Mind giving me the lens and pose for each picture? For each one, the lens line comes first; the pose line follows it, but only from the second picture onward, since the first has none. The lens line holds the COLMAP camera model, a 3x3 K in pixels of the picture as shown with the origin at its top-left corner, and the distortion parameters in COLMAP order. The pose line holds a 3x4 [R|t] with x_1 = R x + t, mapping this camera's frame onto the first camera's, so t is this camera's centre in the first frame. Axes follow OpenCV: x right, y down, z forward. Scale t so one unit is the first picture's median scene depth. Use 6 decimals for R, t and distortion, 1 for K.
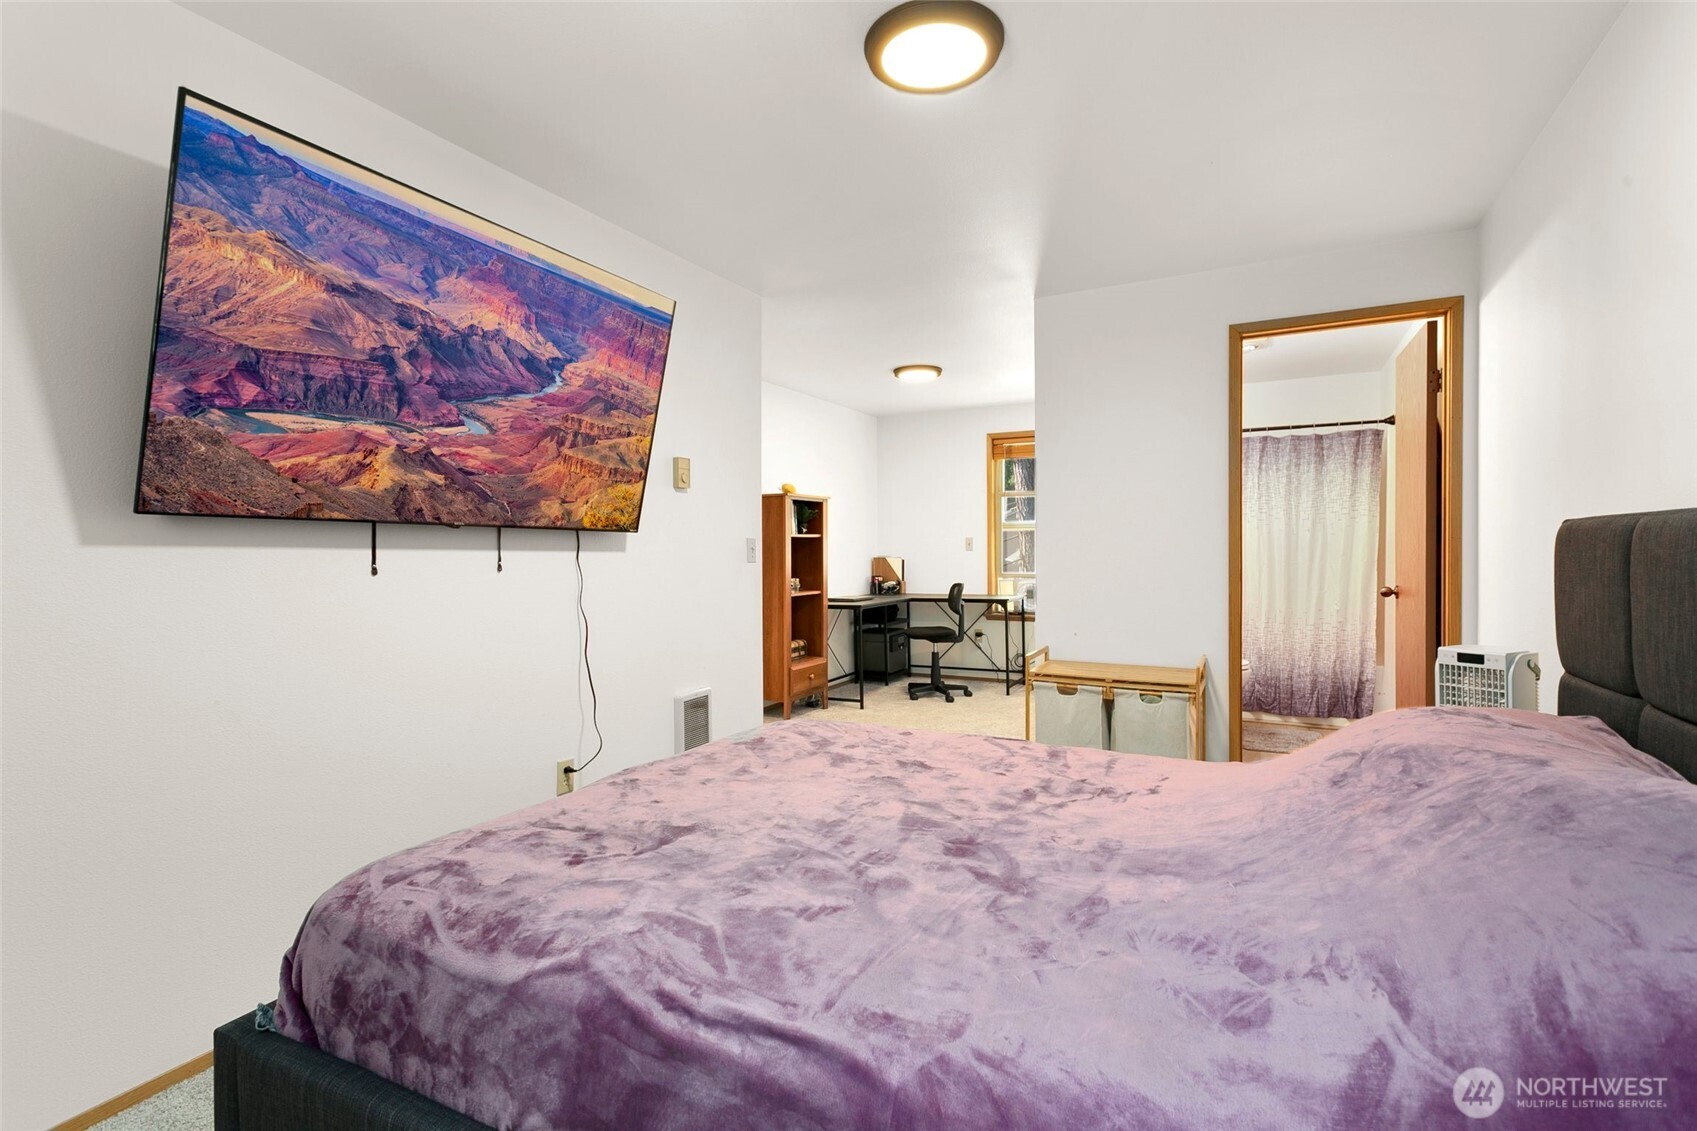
lens RADIAL K [[801.9, 0, 843.5], [0, 801.9, 551.0], [0, 0, 1]] dist [0.001117, 0.001378]
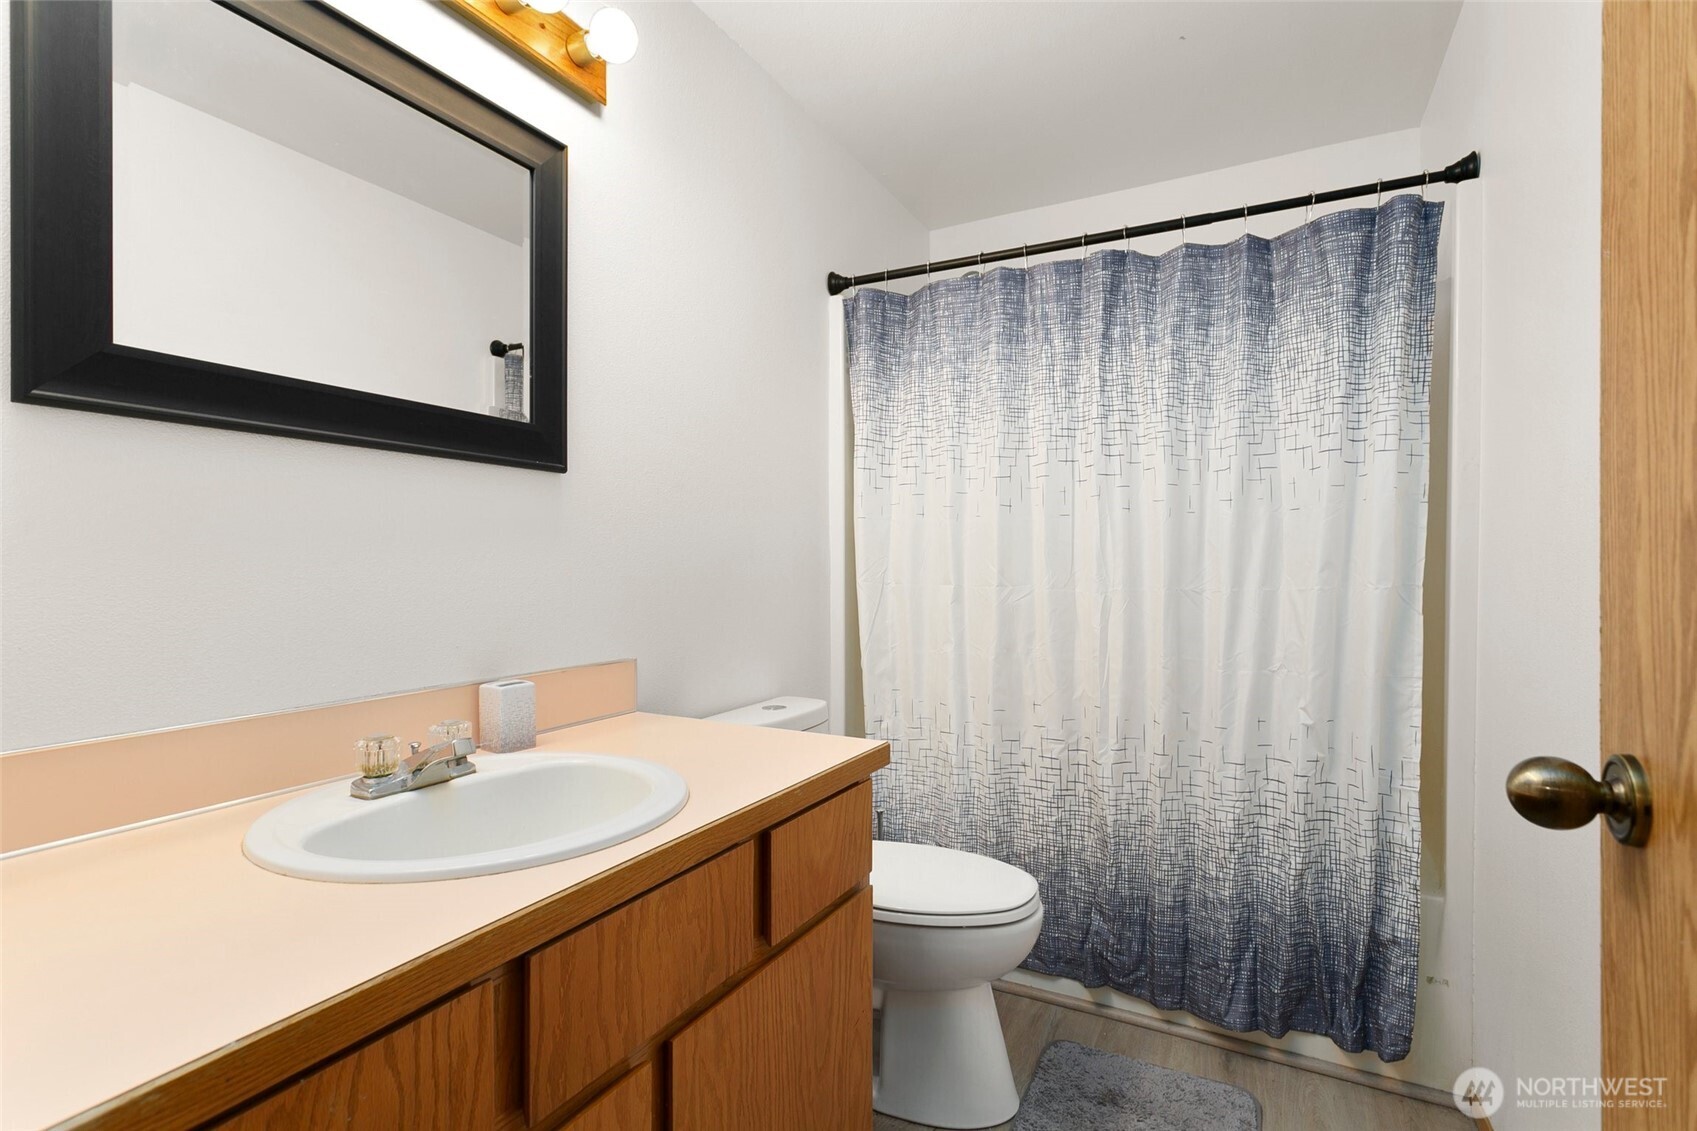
lens RADIAL K [[801.9, 0, 847.6], [0, 801.9, 558.2], [0, 0, 1]] dist [0.001117, 0.001378]
pose [[0.999984, 0.003132, 0.004608, 0.396815], [-0.003111, 0.999985, -0.004514, 0.002440], [-0.004622, 0.004500, 0.999979, 0.625375]]
